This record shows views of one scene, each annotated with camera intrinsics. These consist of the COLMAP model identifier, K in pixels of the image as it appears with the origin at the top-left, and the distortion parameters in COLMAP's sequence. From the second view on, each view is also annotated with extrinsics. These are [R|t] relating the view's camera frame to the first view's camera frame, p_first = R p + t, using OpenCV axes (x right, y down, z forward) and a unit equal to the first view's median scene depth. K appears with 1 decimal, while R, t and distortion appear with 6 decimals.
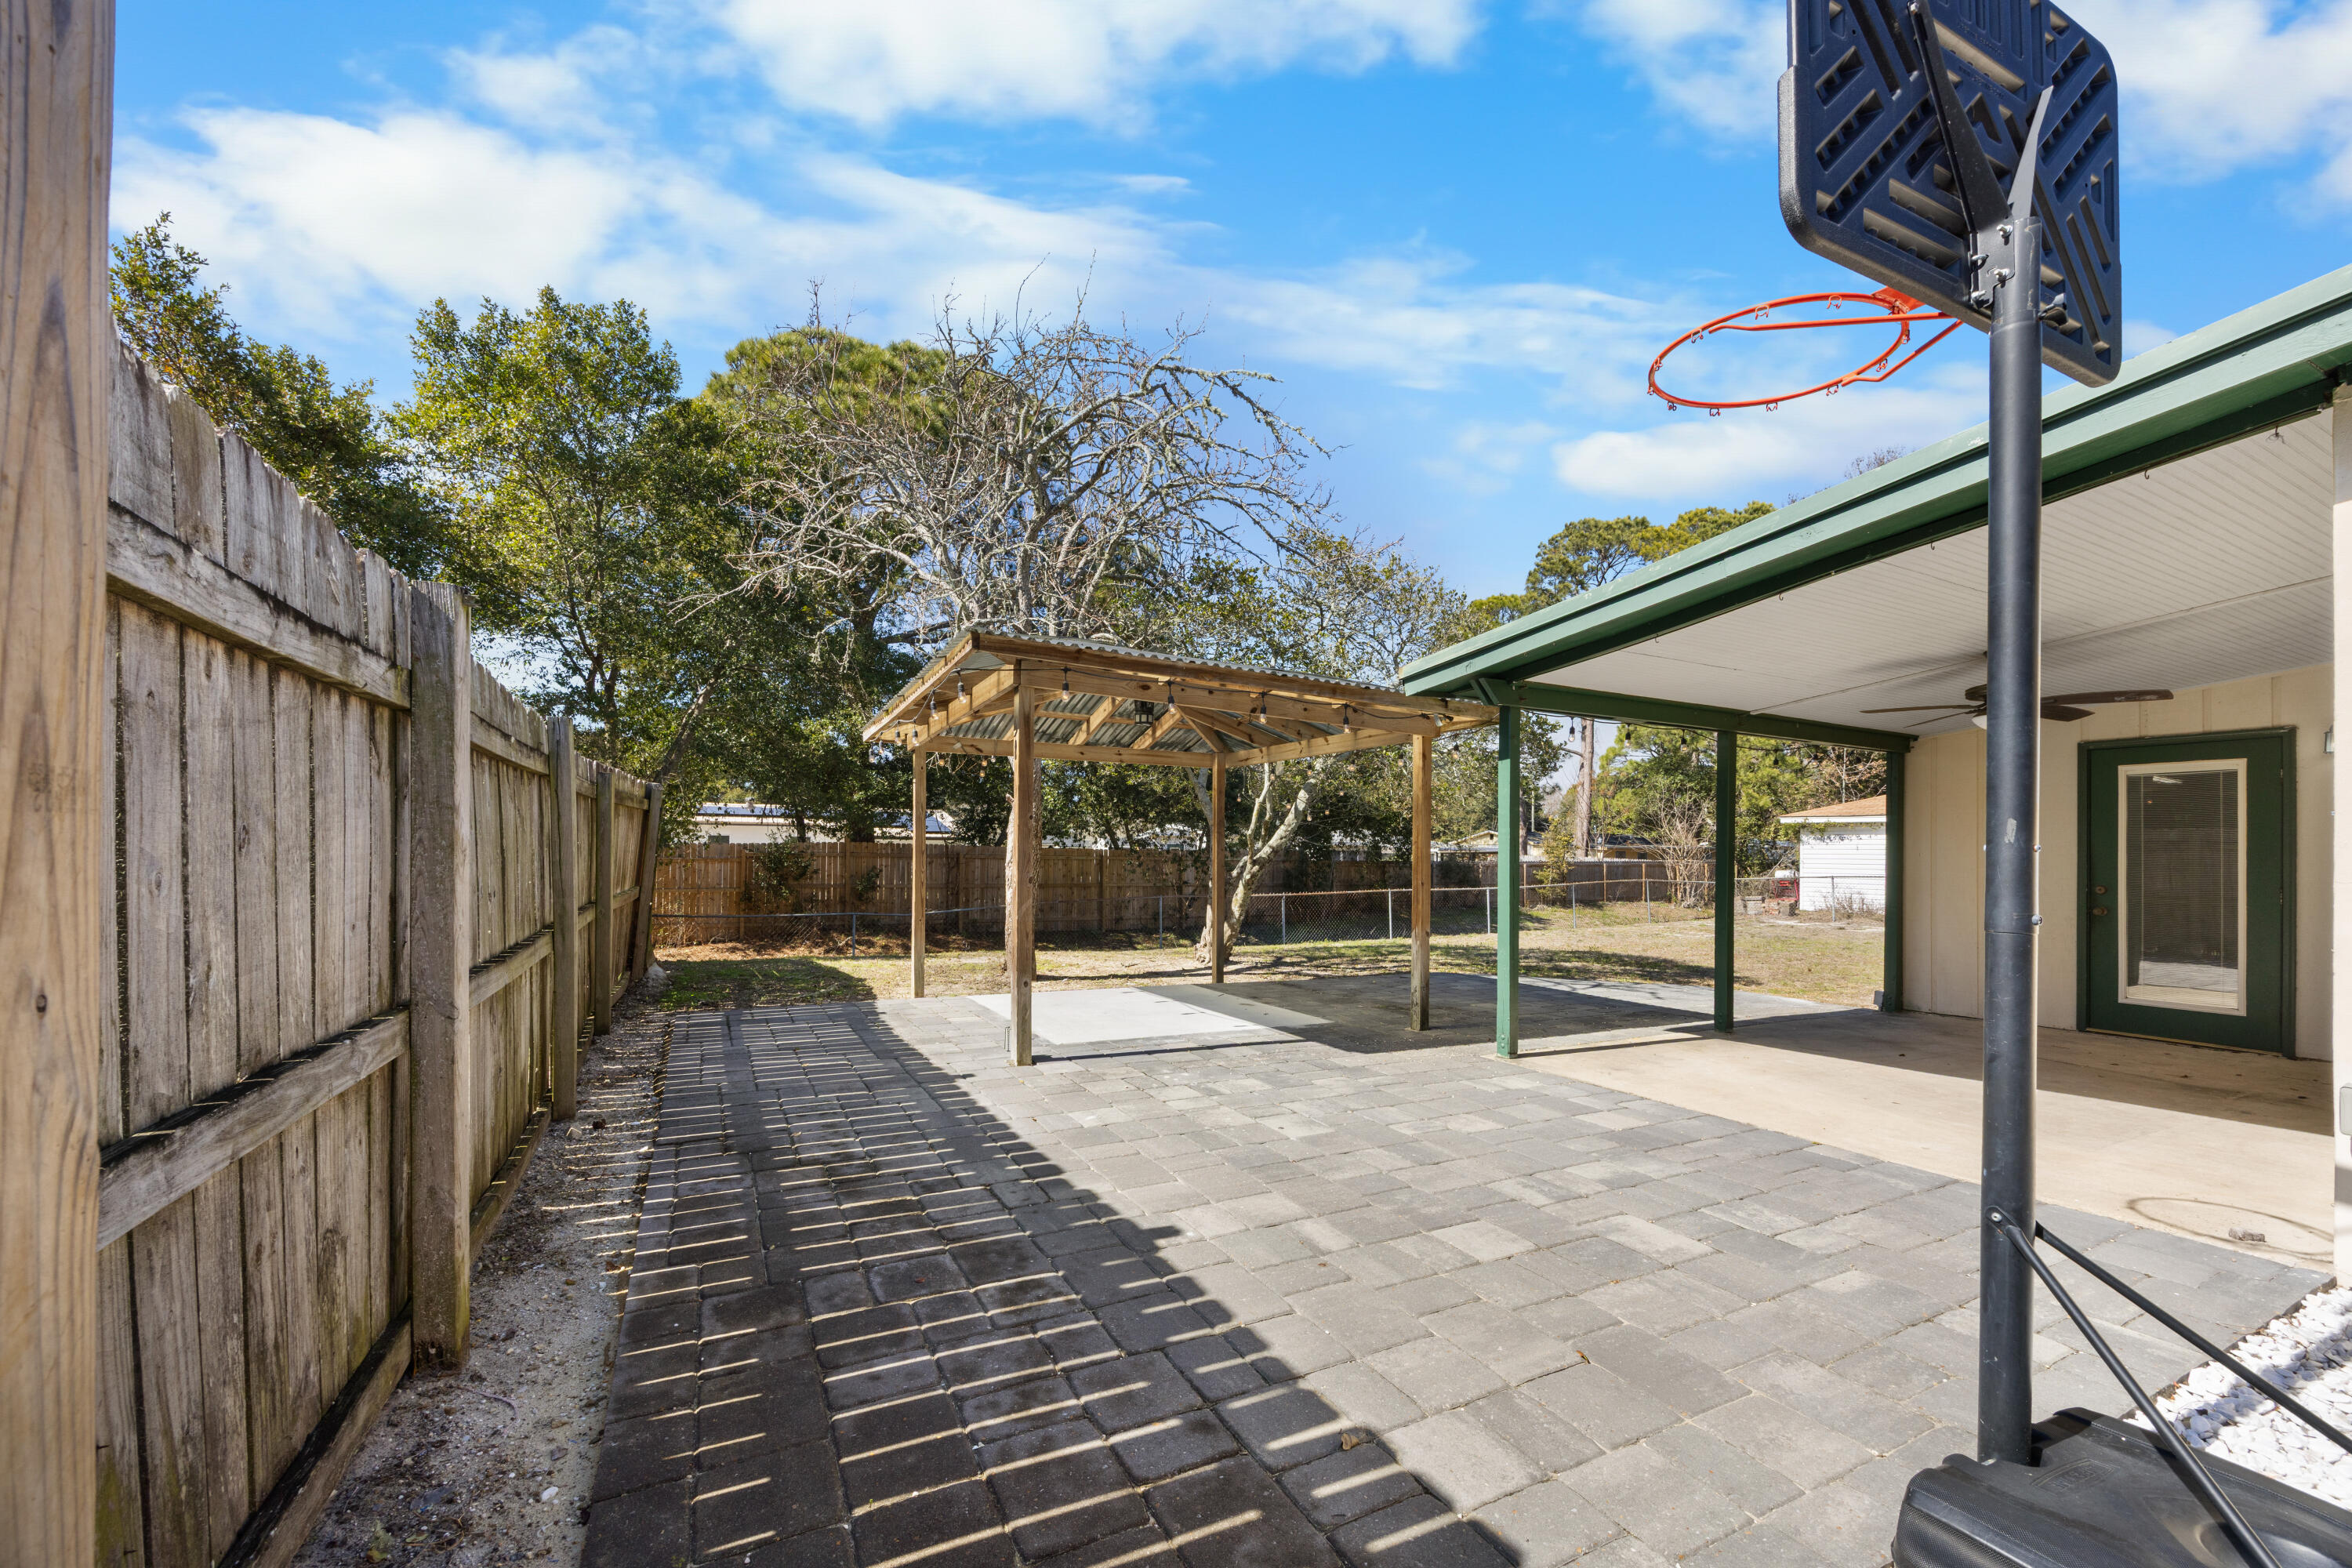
lens RADIAL K [[953.1, 0, 1175.9], [0, 953.1, 844.6], [0, 0, 1]] dist [0.001322, 0.000897]
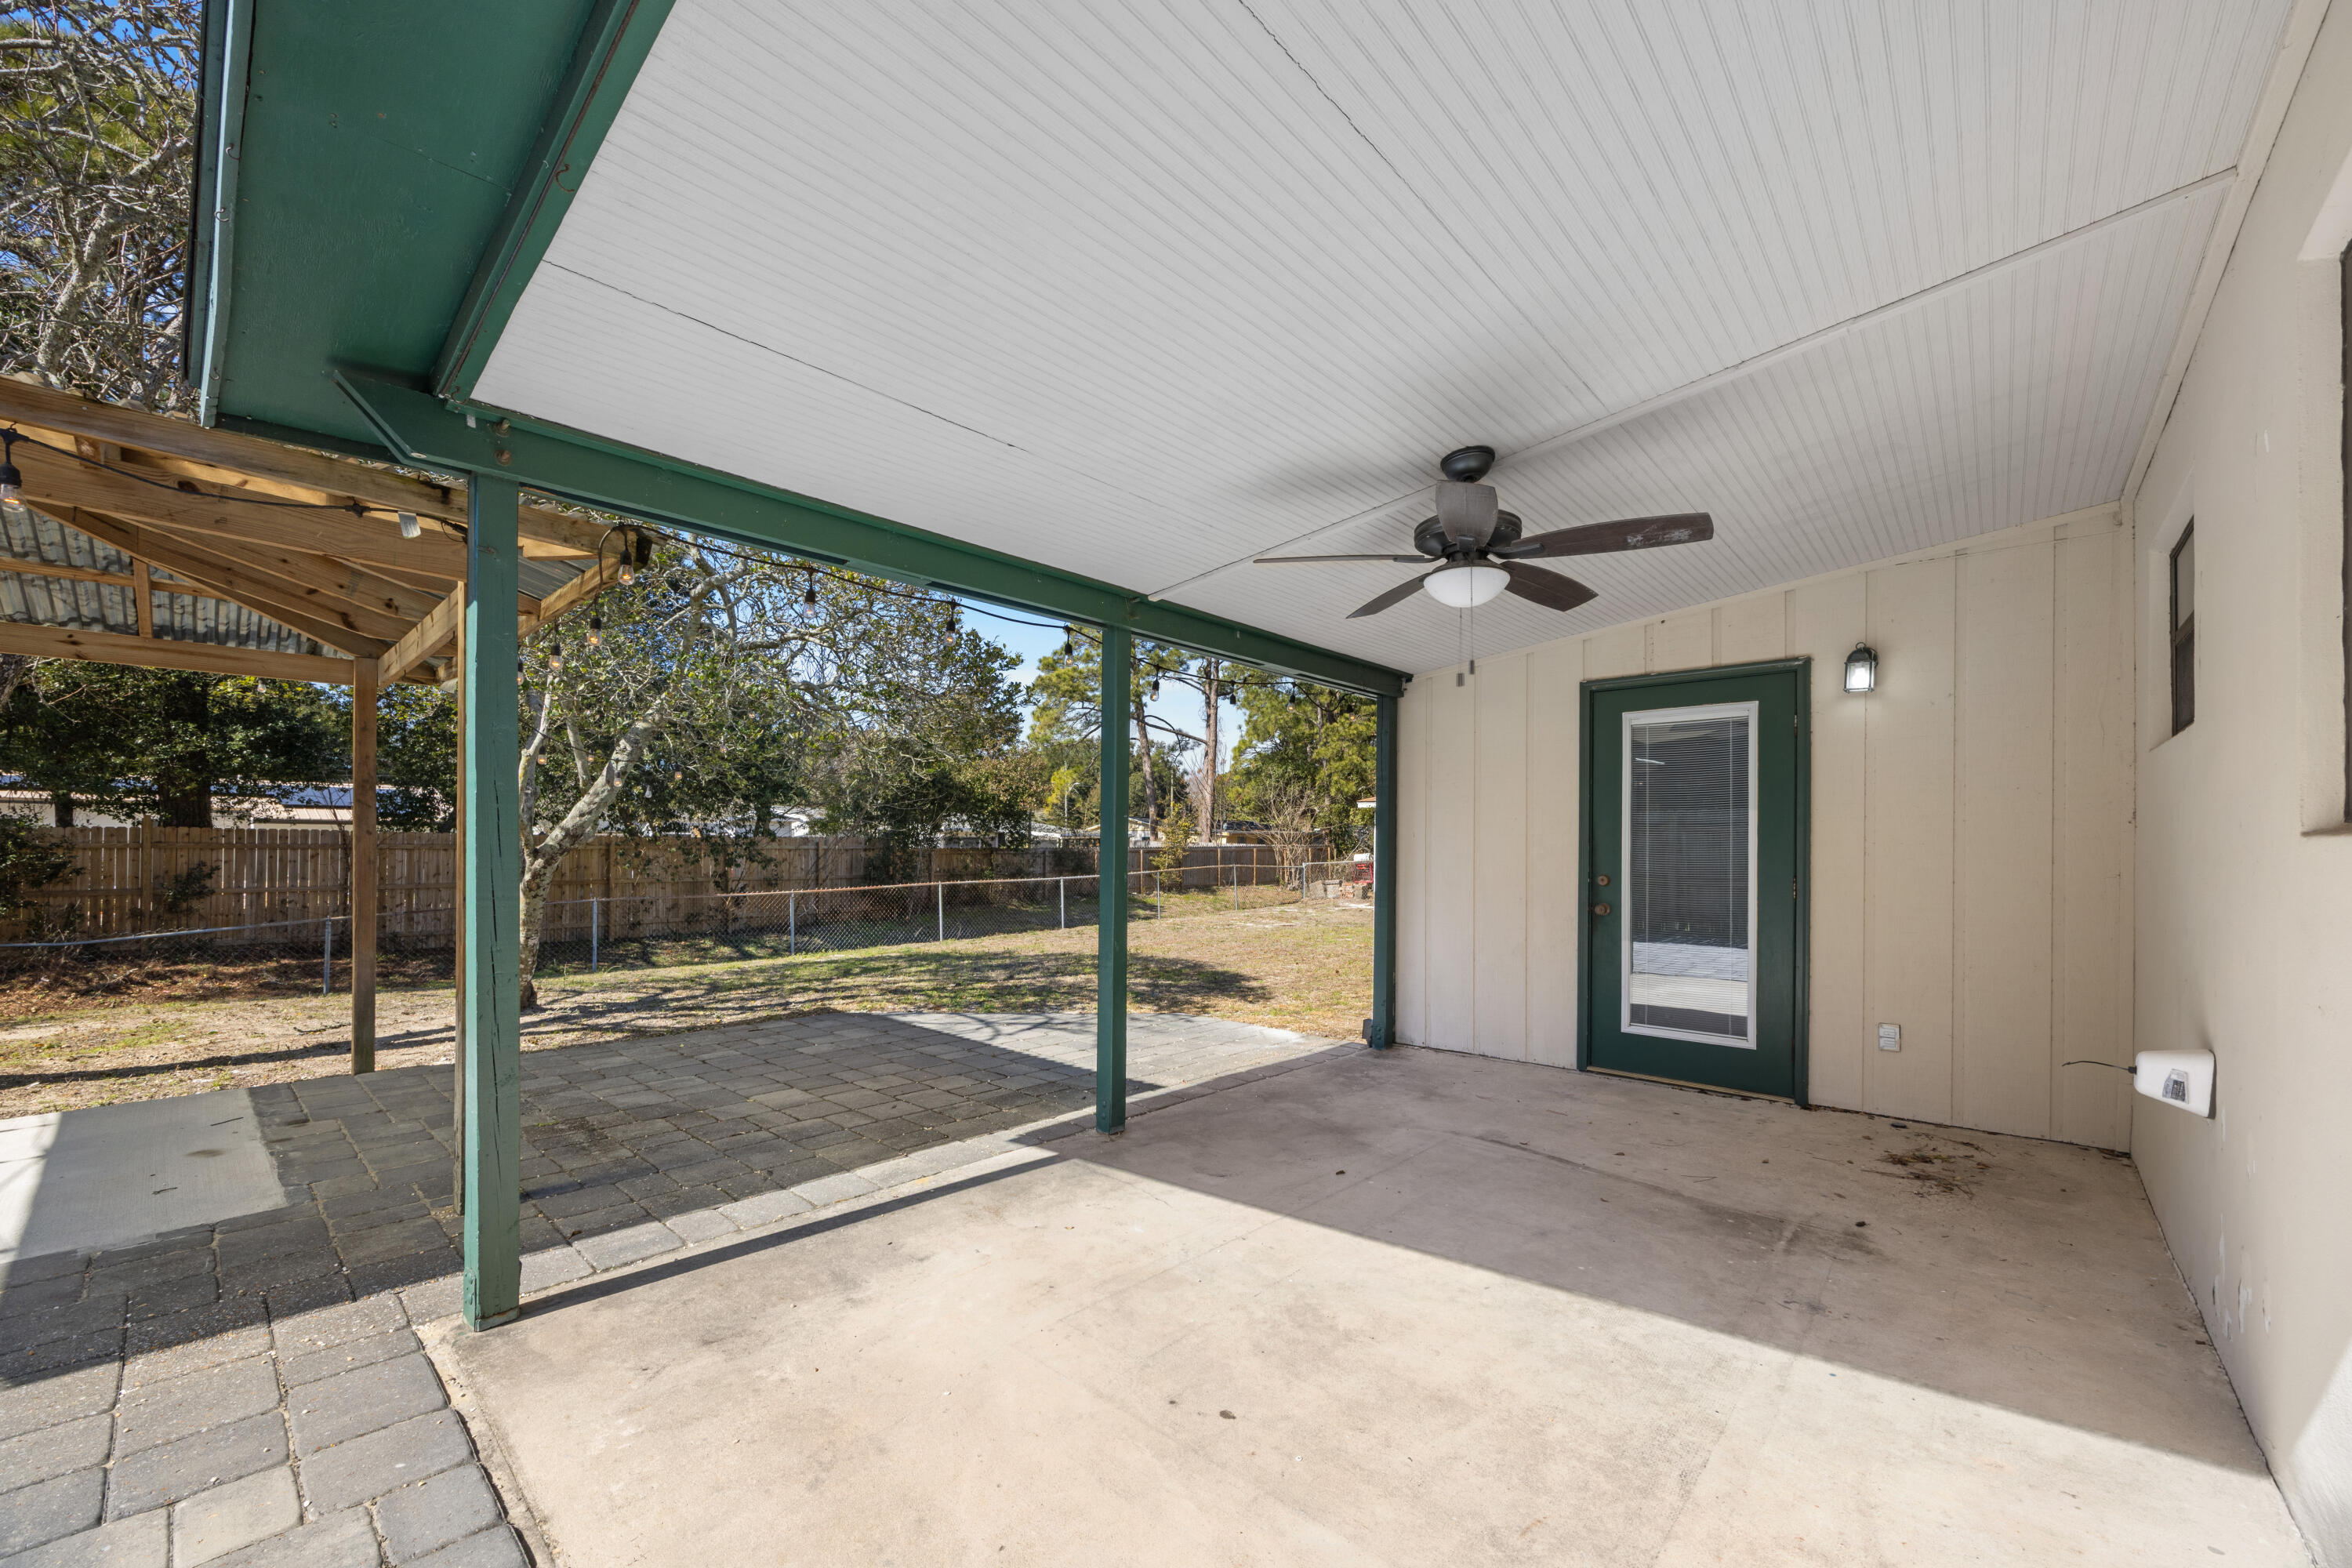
lens RADIAL K [[953.1, 0, 1175.9], [0, 953.1, 844.6], [0, 0, 1]] dist [0.001322, 0.000897]
pose [[0.940575, -0.007785, 0.339496, 0.108594], [0.003175, 0.999895, 0.014131, 0.002141], [-0.339571, -0.012213, 0.940501, 0.111778]]
